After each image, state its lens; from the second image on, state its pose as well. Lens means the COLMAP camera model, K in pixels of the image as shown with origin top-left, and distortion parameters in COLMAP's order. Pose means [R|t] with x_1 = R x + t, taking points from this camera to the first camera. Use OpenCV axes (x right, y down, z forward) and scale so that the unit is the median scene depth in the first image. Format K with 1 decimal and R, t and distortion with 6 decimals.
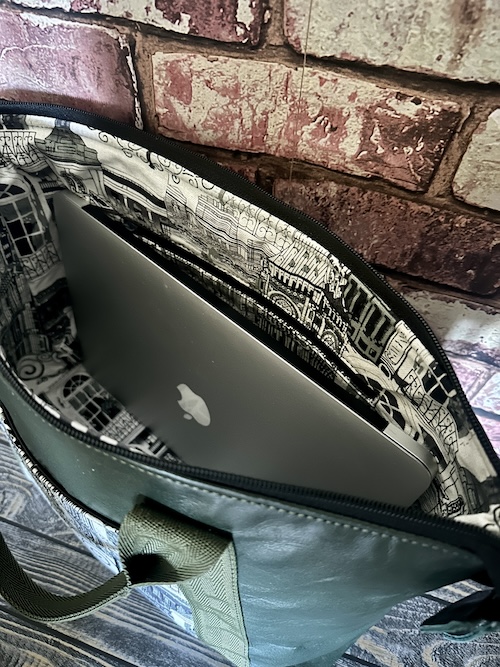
lens RADIAL K [[493.1, 0, 250.0], [0, 493.1, 333.5], [0, 0, 1]] dist [-0.080809, 0.063490]
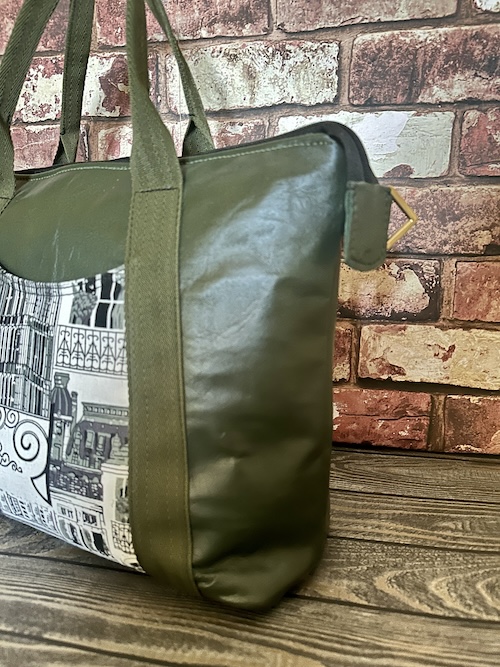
lens RADIAL K [[481.9, 0, 247.6], [0, 481.9, 332.6], [0, 0, 1]] dist [-0.004927, -0.004903]
pose [[0.992316, -0.052232, 0.112162, 0.107699], [0.115174, 0.721147, -0.683141, 1.225947], [-0.045203, 0.690810, 0.721622, 0.189564]]
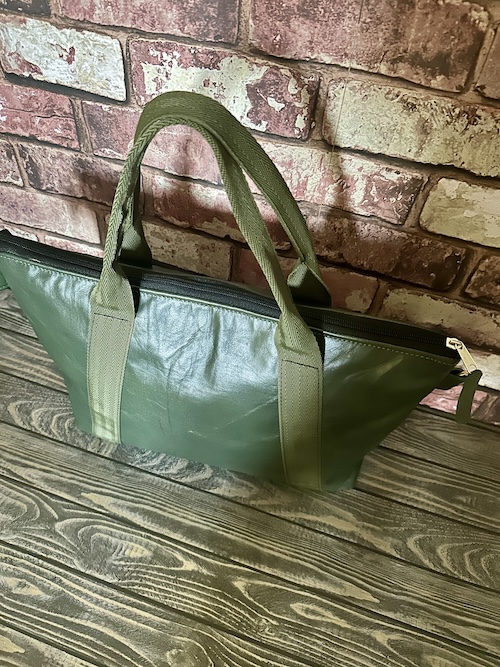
lens RADIAL K [[481.9, 0, 247.6], [0, 481.9, 332.6], [0, 0, 1]] dist [-0.004927, -0.004903]
pose [[0.999743, 0.005369, 0.022010, -0.204525], [-0.004210, 0.998619, -0.052375, 0.166502], [-0.022261, 0.052269, 0.998385, -0.612769]]
